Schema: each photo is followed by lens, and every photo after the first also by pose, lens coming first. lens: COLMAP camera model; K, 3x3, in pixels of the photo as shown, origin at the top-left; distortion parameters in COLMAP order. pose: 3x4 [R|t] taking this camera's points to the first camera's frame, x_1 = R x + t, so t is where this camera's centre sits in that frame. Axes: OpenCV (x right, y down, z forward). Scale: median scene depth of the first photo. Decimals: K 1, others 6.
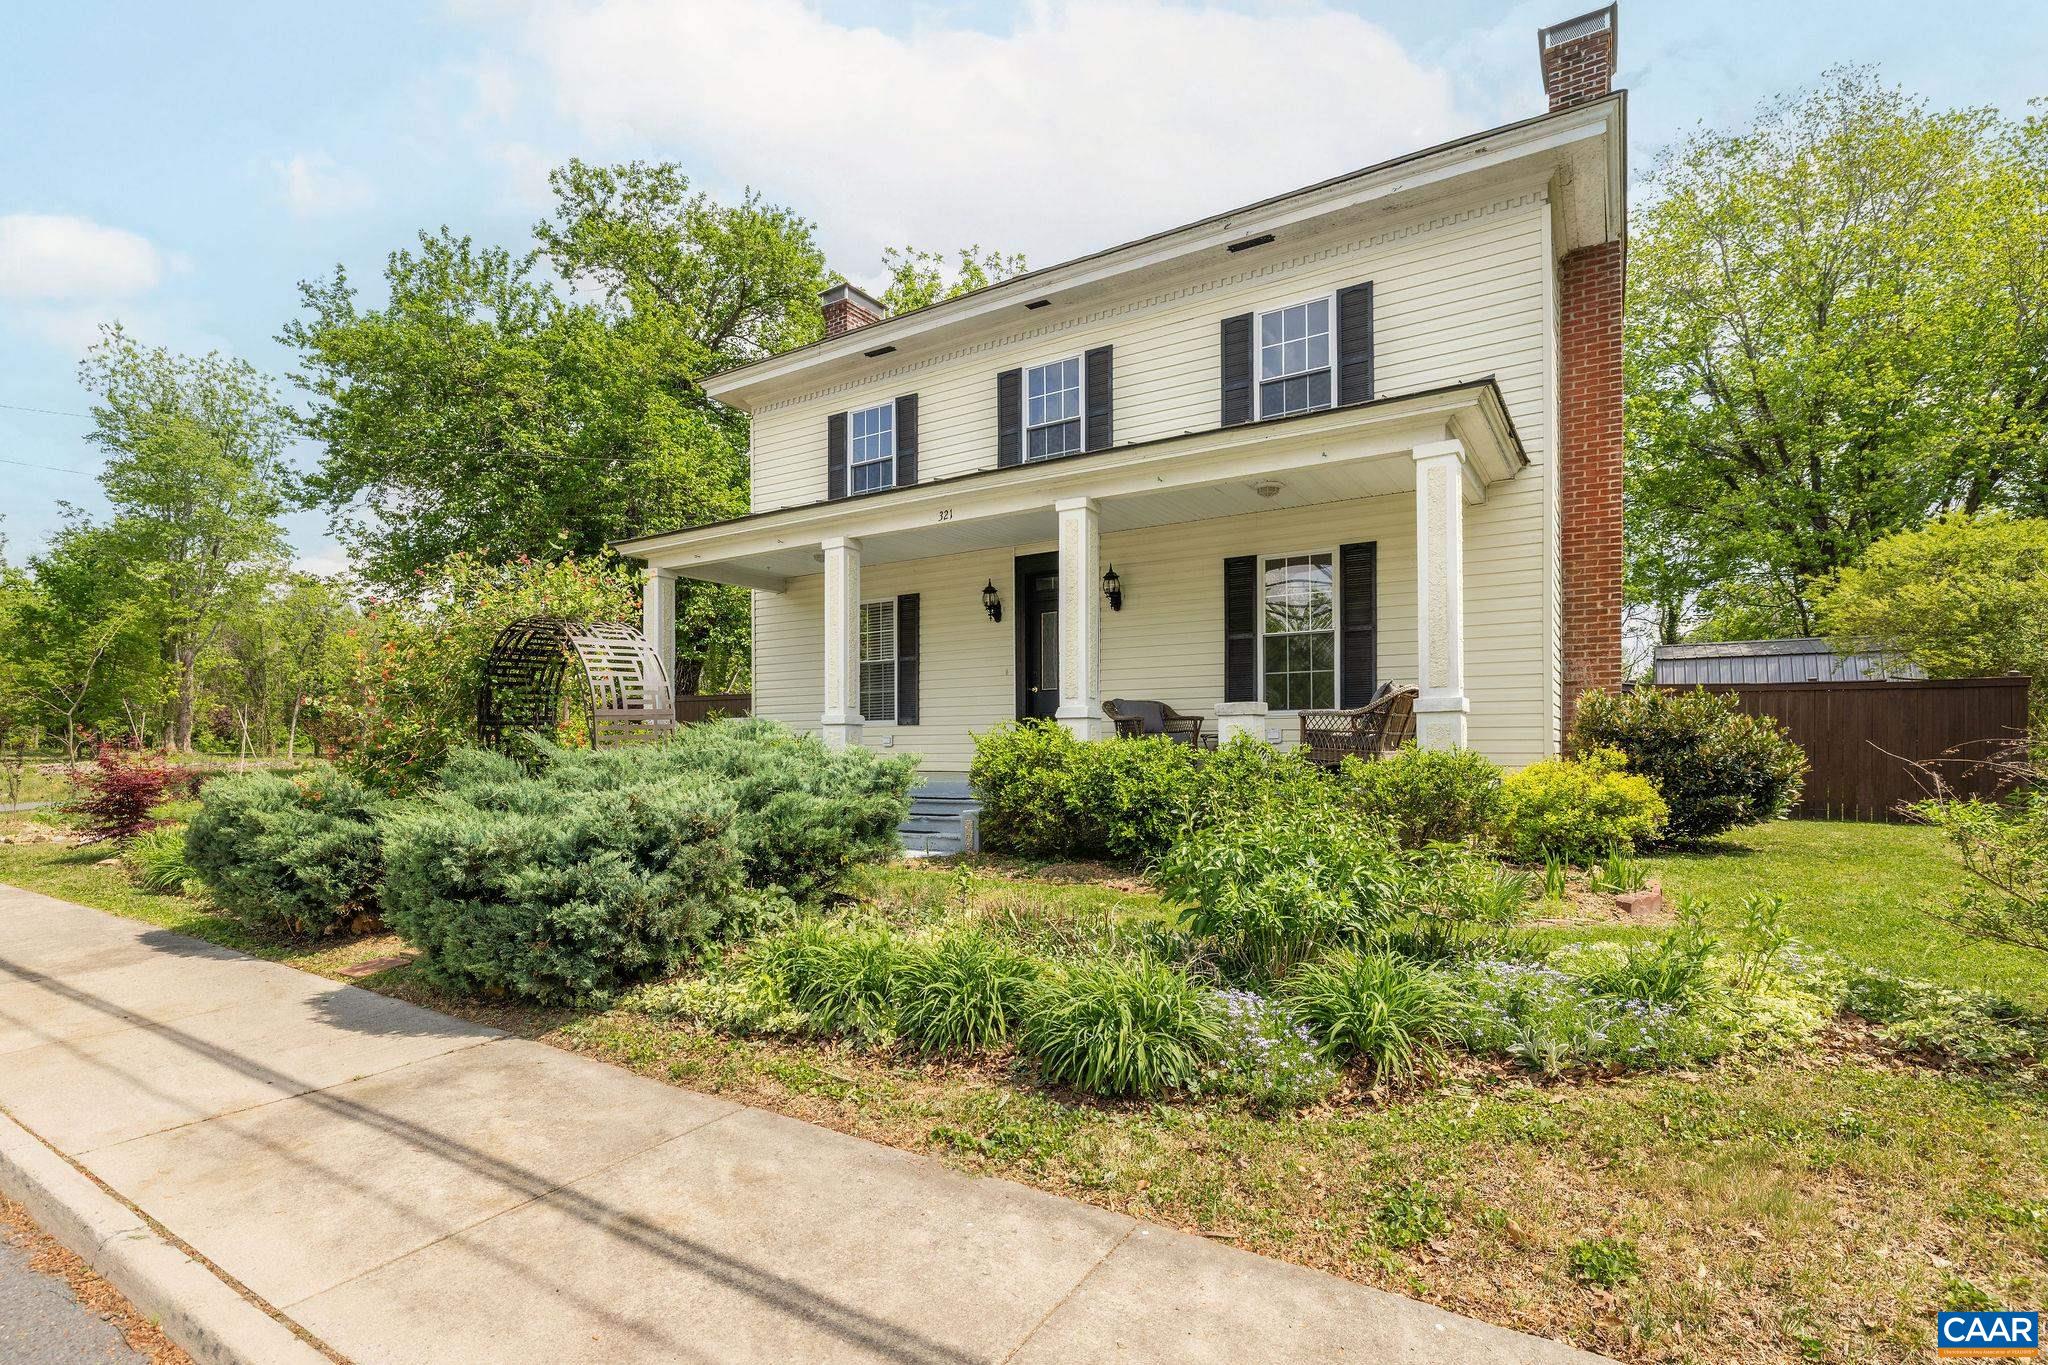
lens RADIAL K [[949.2, 0, 1026.2], [0, 949.2, 727.5], [0, 0, 1]] dist [-0.003526, -0.000173]
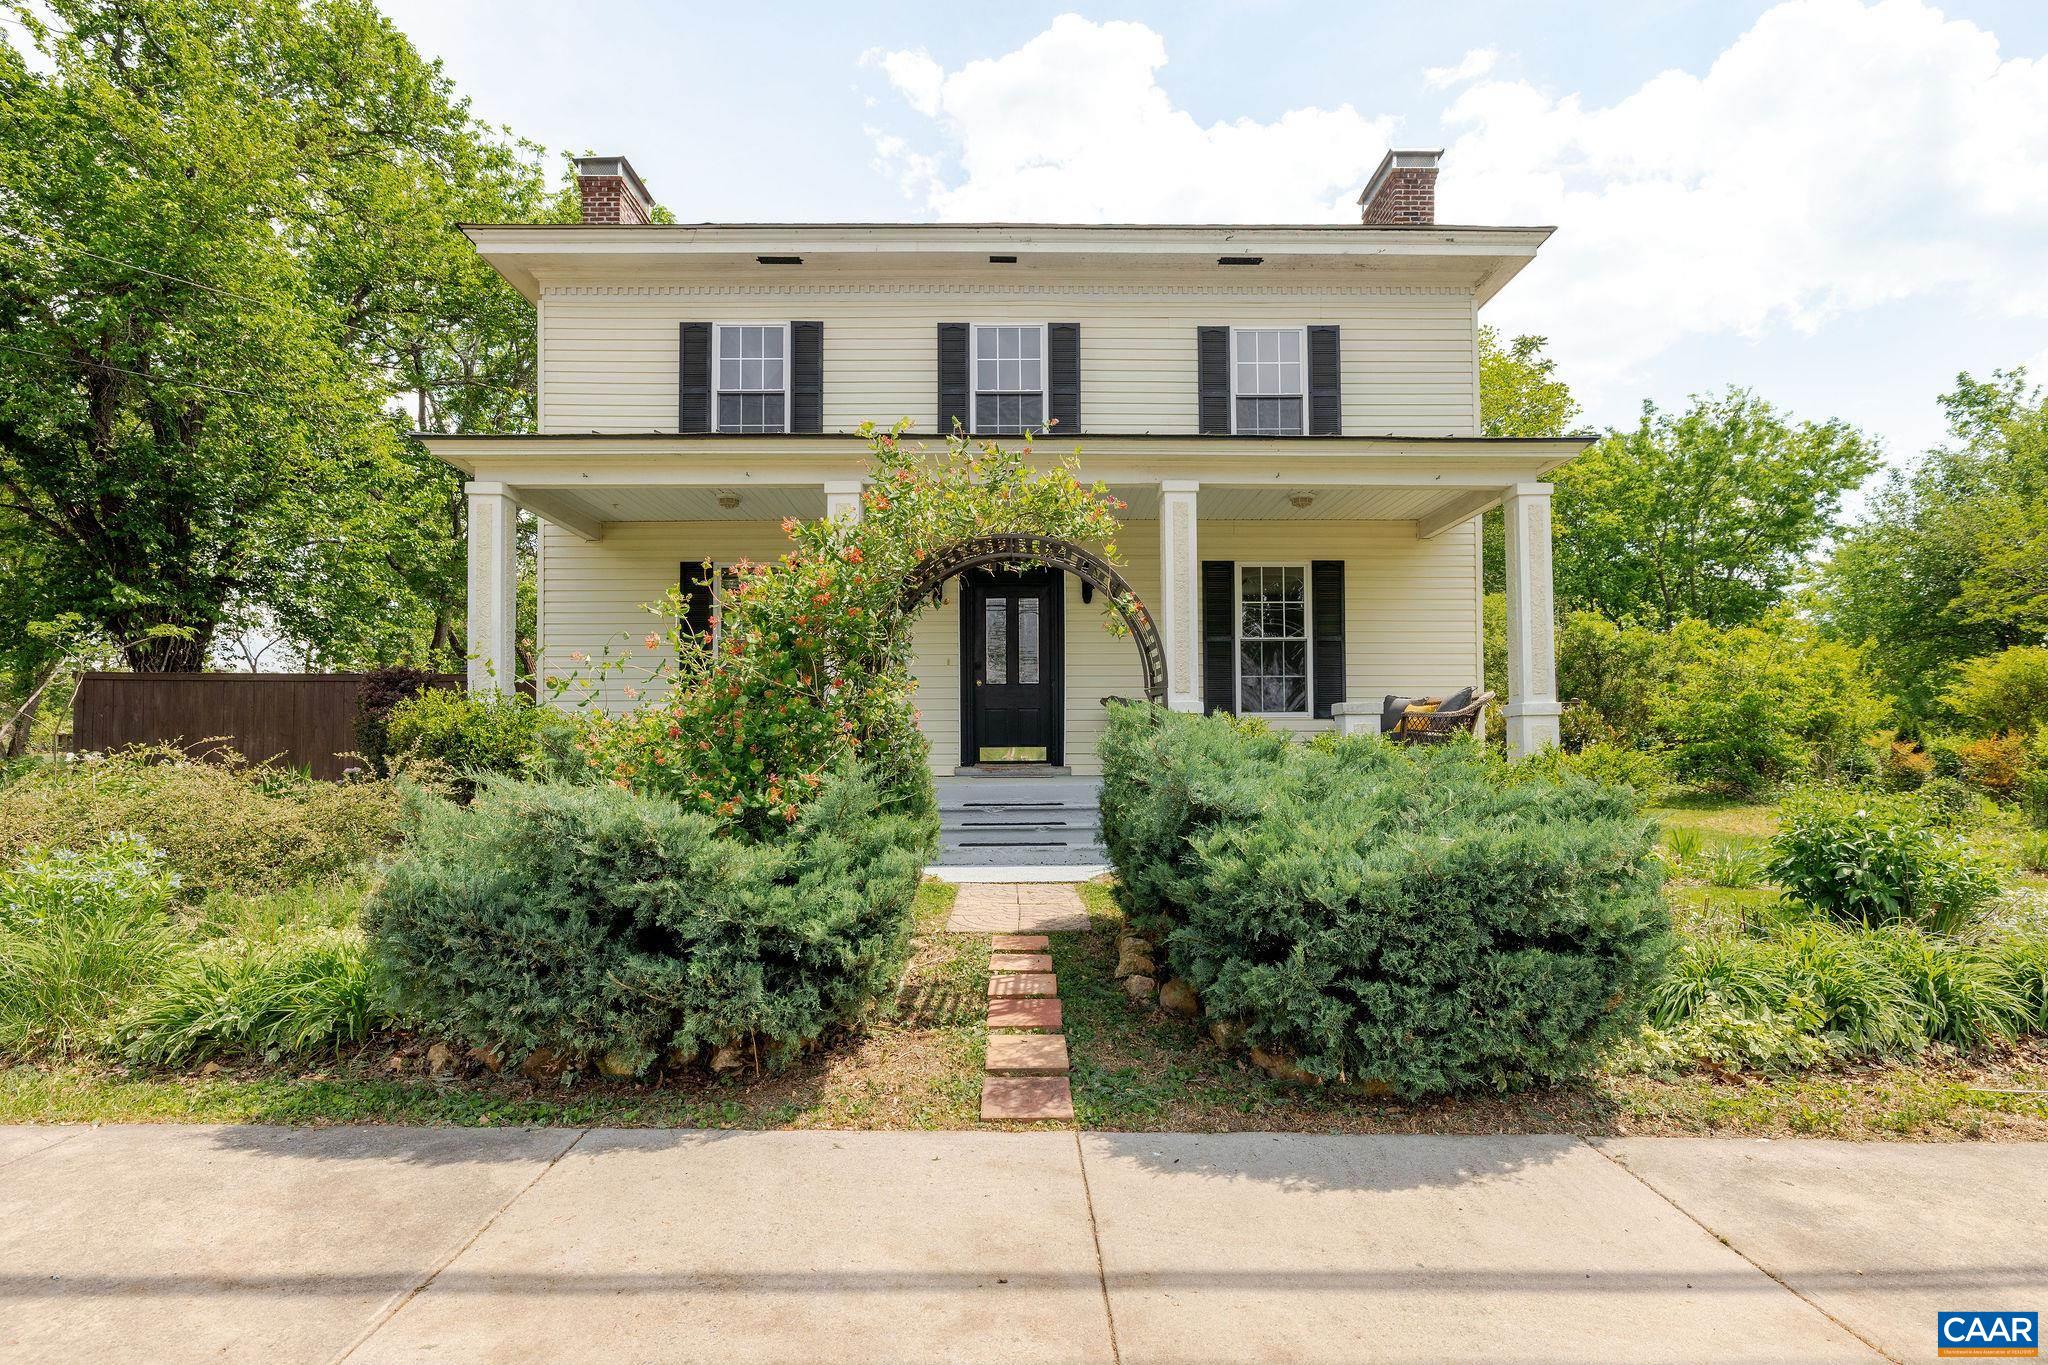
lens RADIAL K [[949.2, 0, 1026.2], [0, 949.2, 727.5], [0, 0, 1]] dist [-0.003526, -0.000173]
pose [[0.836817, 0.015223, 0.547271, -0.451261], [-0.003899, 0.999754, -0.021847, 0.019672], [-0.547469, 0.016148, 0.836670, 0.235406]]
